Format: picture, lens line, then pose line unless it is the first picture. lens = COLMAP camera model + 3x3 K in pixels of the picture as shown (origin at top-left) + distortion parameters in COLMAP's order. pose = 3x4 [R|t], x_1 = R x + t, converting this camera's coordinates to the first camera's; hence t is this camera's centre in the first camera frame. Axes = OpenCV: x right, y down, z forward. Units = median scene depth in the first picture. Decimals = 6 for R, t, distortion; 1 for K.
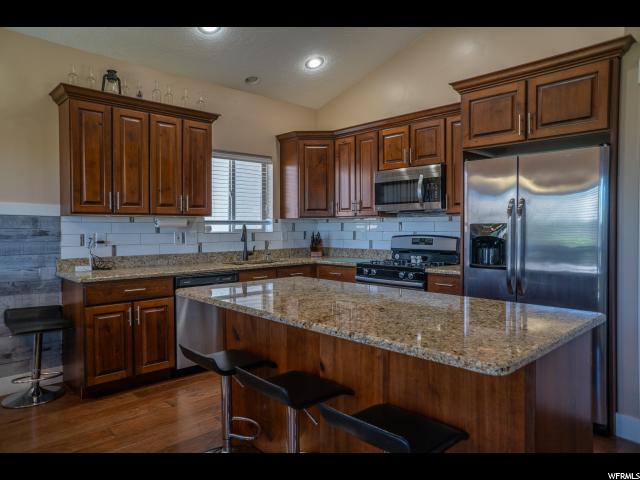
lens RADIAL K [[432.5, 0, 318.0], [0, 432.5, 237.9], [0, 0, 1]] dist [-0.069925, 0.091322]
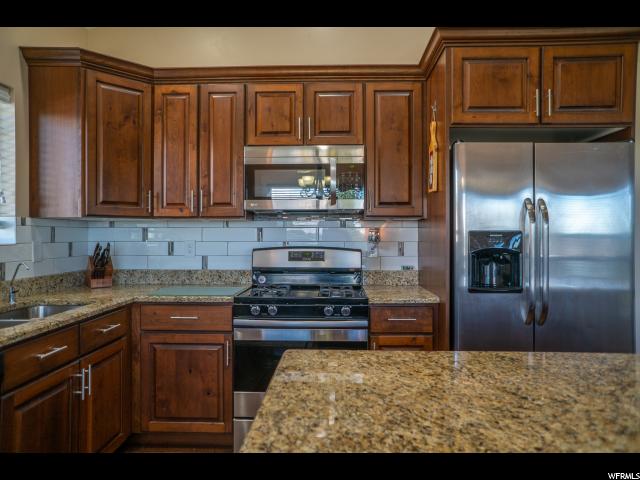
lens RADIAL K [[432.5, 0, 318.0], [0, 432.5, 237.9], [0, 0, 1]] dist [-0.069925, 0.091322]
pose [[0.711909, 0.001326, 0.702270, -0.230296], [0.014403, 0.999760, -0.016488, -0.009214], [-0.702124, 0.021853, 0.711720, 0.484045]]
